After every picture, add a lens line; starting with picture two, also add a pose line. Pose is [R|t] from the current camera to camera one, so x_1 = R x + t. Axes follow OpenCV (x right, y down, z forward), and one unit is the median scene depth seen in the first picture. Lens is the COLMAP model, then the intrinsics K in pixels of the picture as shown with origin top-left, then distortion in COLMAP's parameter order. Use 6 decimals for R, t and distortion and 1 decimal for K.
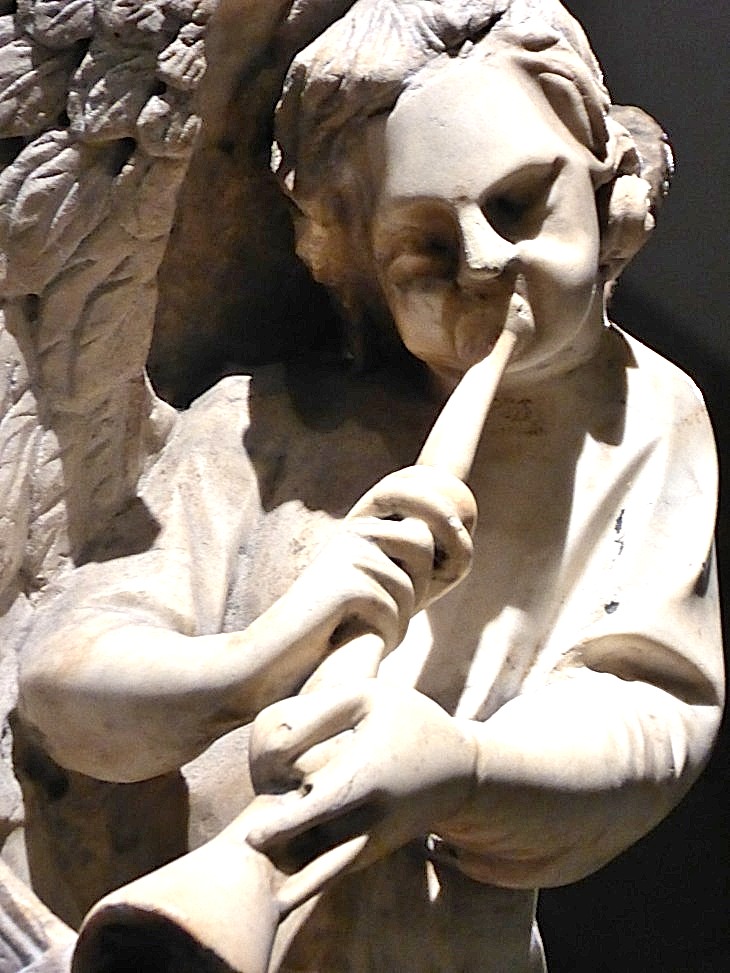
lens RADIAL K [[7241.1, 0, 364.7], [0, 7241.1, 486.2], [0, 0, 1]] dist [3.202856, 0.000000]
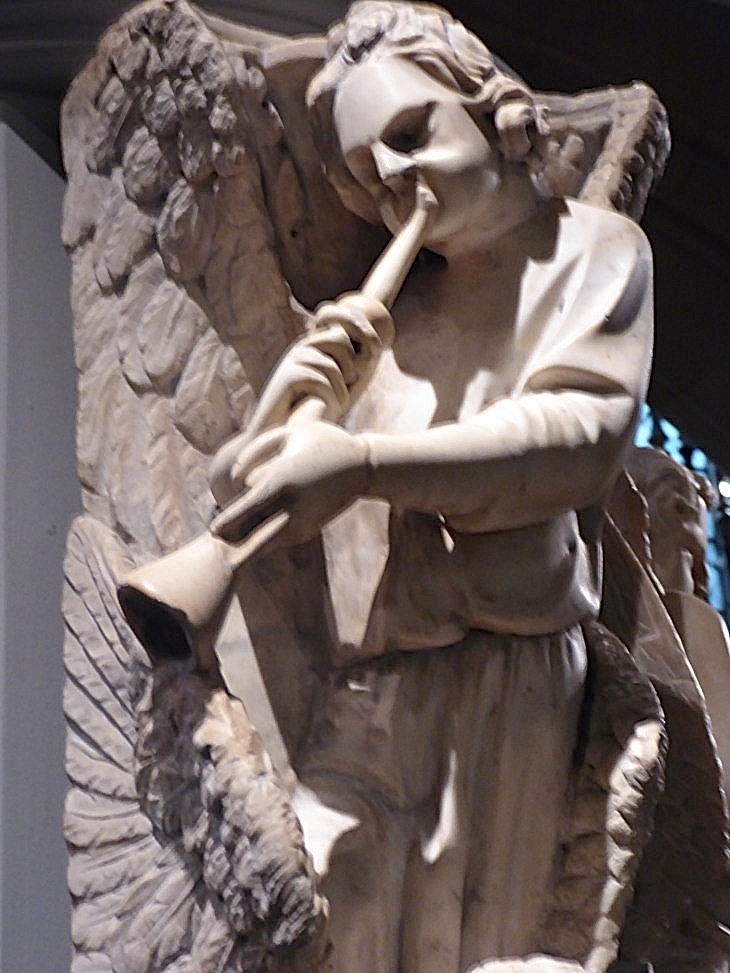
lens RADIAL K [[2616.9, 0, 365.1], [0, 2616.9, 487.0], [0, 0, 1]] dist [0.378286, 0.000000]
pose [[0.828047, -0.255533, -0.499041, 0.292481], [0.215725, 0.966783, -0.137092, 0.119583], [0.517495, 0.005863, 0.855666, 0.479520]]
